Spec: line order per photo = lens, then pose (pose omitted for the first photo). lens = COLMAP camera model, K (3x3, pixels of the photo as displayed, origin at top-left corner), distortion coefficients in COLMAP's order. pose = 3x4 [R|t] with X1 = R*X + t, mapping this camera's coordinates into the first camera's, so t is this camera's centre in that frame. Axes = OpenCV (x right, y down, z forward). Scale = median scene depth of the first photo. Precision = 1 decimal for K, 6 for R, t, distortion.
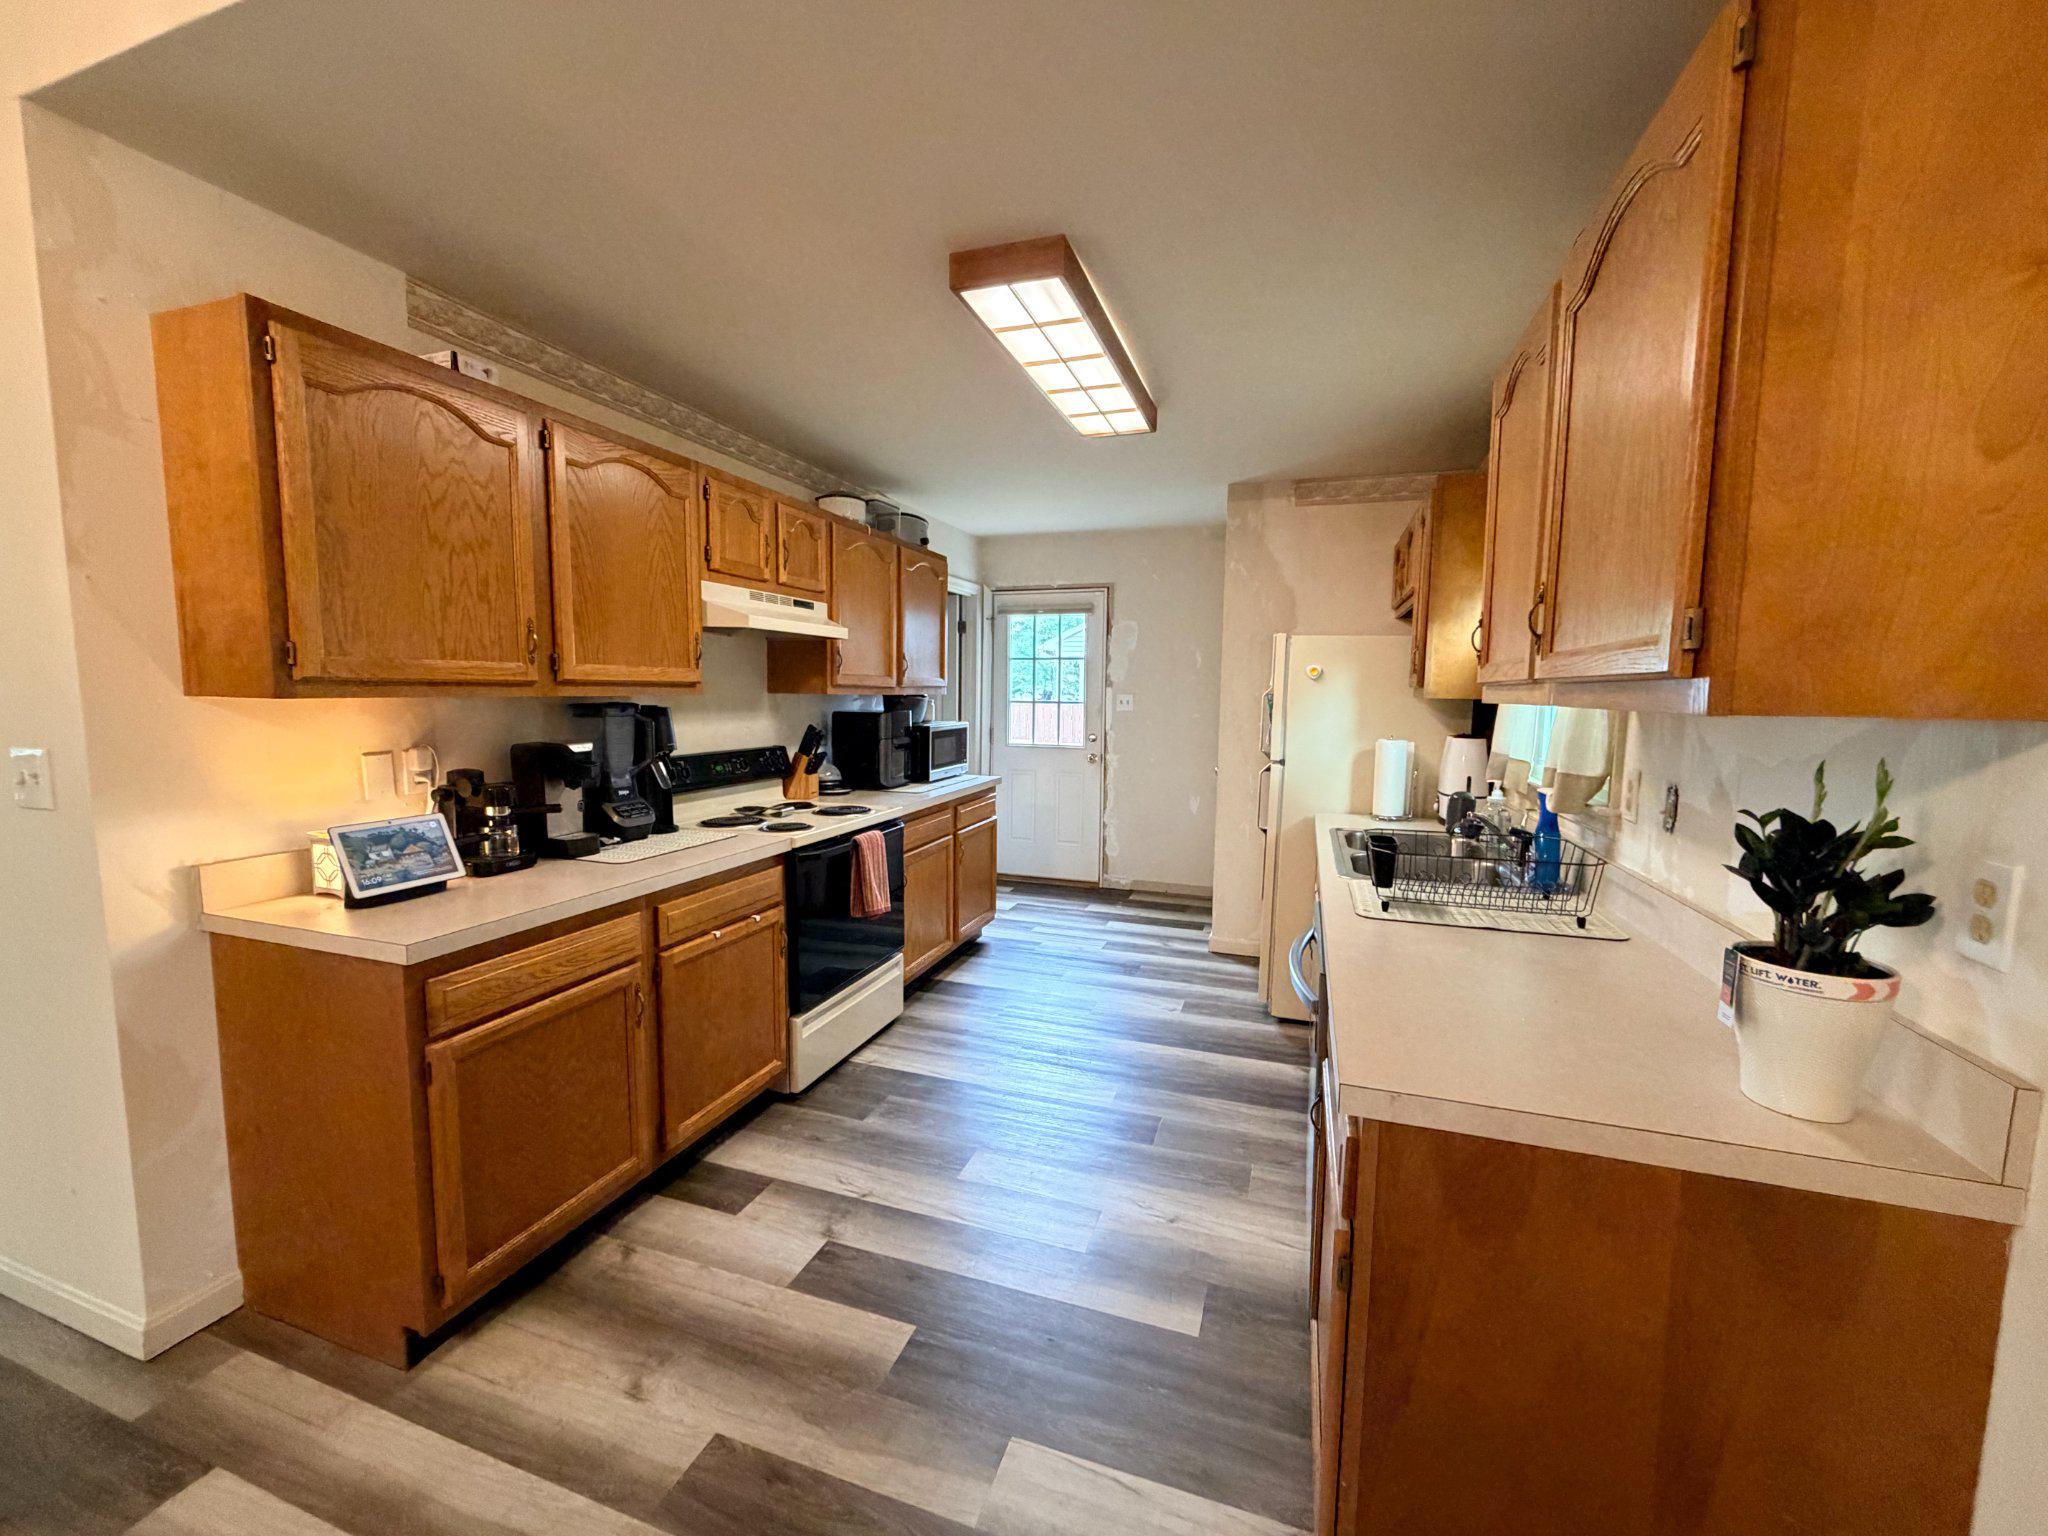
lens RADIAL K [[817.2, 0, 1023.3], [0, 817.2, 778.3], [0, 0, 1]] dist [0.005828, -0.000591]
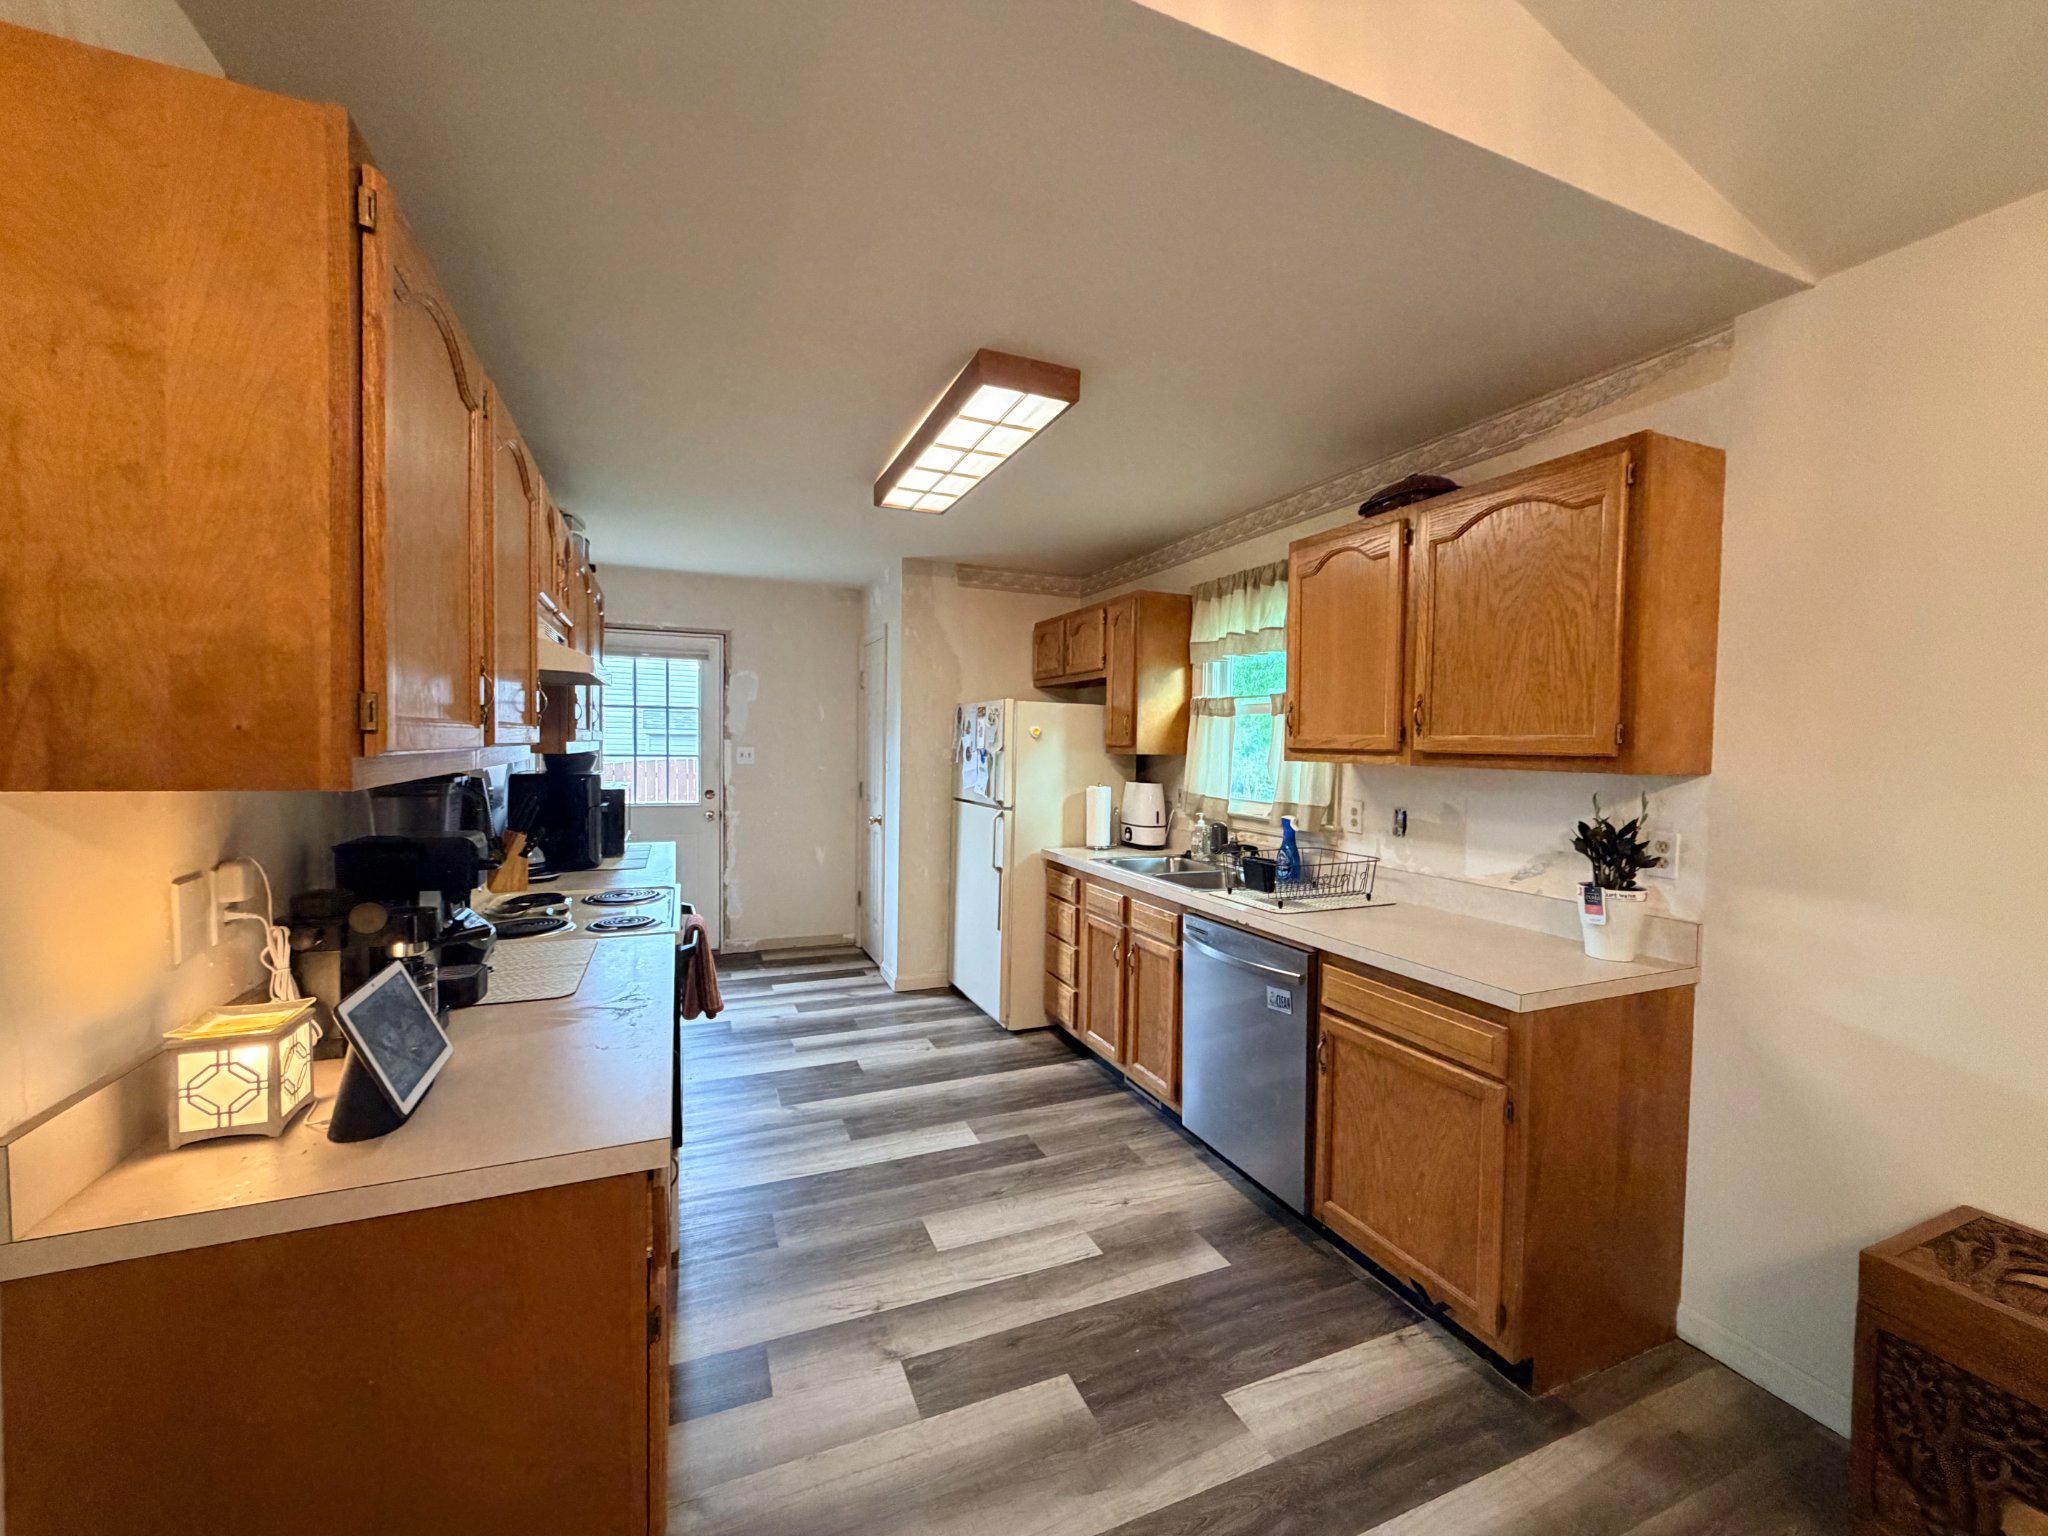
lens RADIAL K [[817.2, 0, 1022.2], [0, 817.2, 780.6], [0, 0, 1]] dist [0.005828, -0.000591]
pose [[0.743682, -0.029980, 0.667861, -0.709214], [0.064187, 0.997581, -0.026693, -0.043268], [-0.665445, 0.062719, 0.743807, 0.189883]]
